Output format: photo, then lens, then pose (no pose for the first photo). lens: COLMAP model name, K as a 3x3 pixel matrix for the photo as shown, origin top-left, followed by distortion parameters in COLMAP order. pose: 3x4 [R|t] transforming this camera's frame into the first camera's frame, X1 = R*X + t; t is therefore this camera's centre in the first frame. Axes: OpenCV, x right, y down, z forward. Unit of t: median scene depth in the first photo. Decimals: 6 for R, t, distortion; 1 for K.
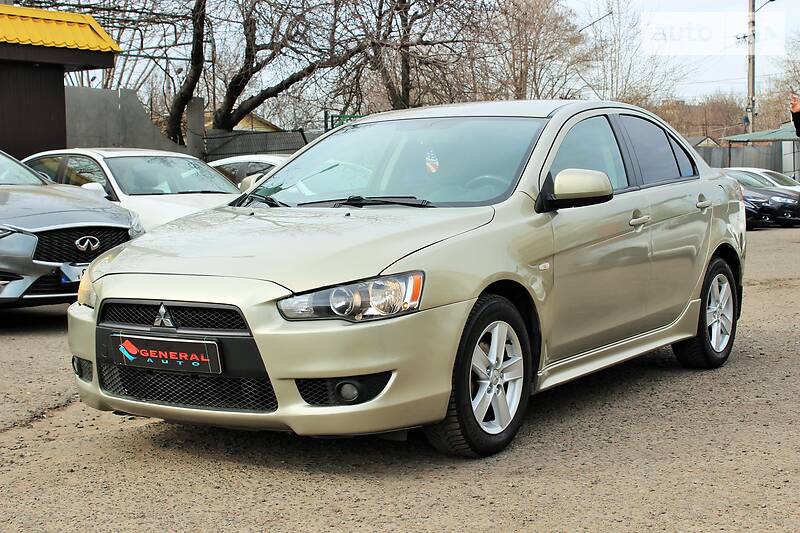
lens RADIAL K [[1286.5, 0, 398.7], [0, 1286.5, 265.6], [0, 0, 1]] dist [0.023274, 0.000000]
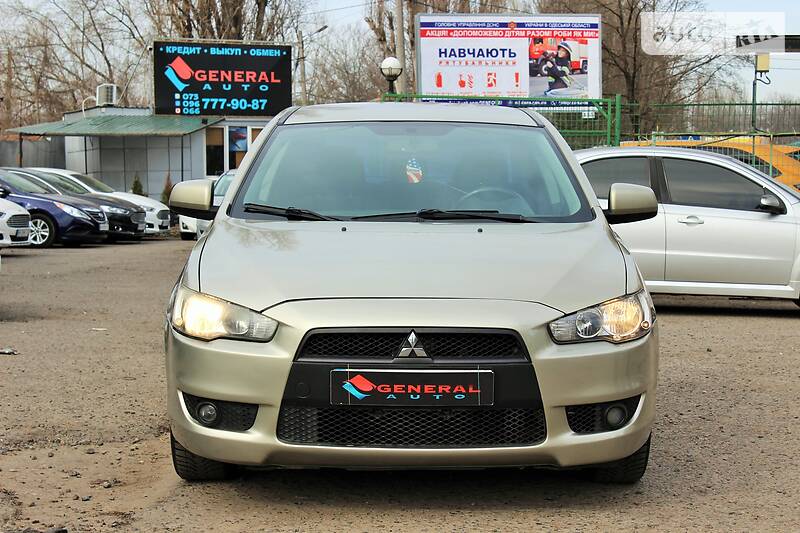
lens RADIAL K [[1686.9, 0, 400.8], [0, 1686.9, 267.1], [0, 0, 1]] dist [0.054426, 0.000000]
pose [[0.832705, -0.008536, 0.553651, -0.832809], [0.017048, 0.999802, -0.010227, -0.002683], [-0.553454, 0.017955, 0.832686, 0.041192]]
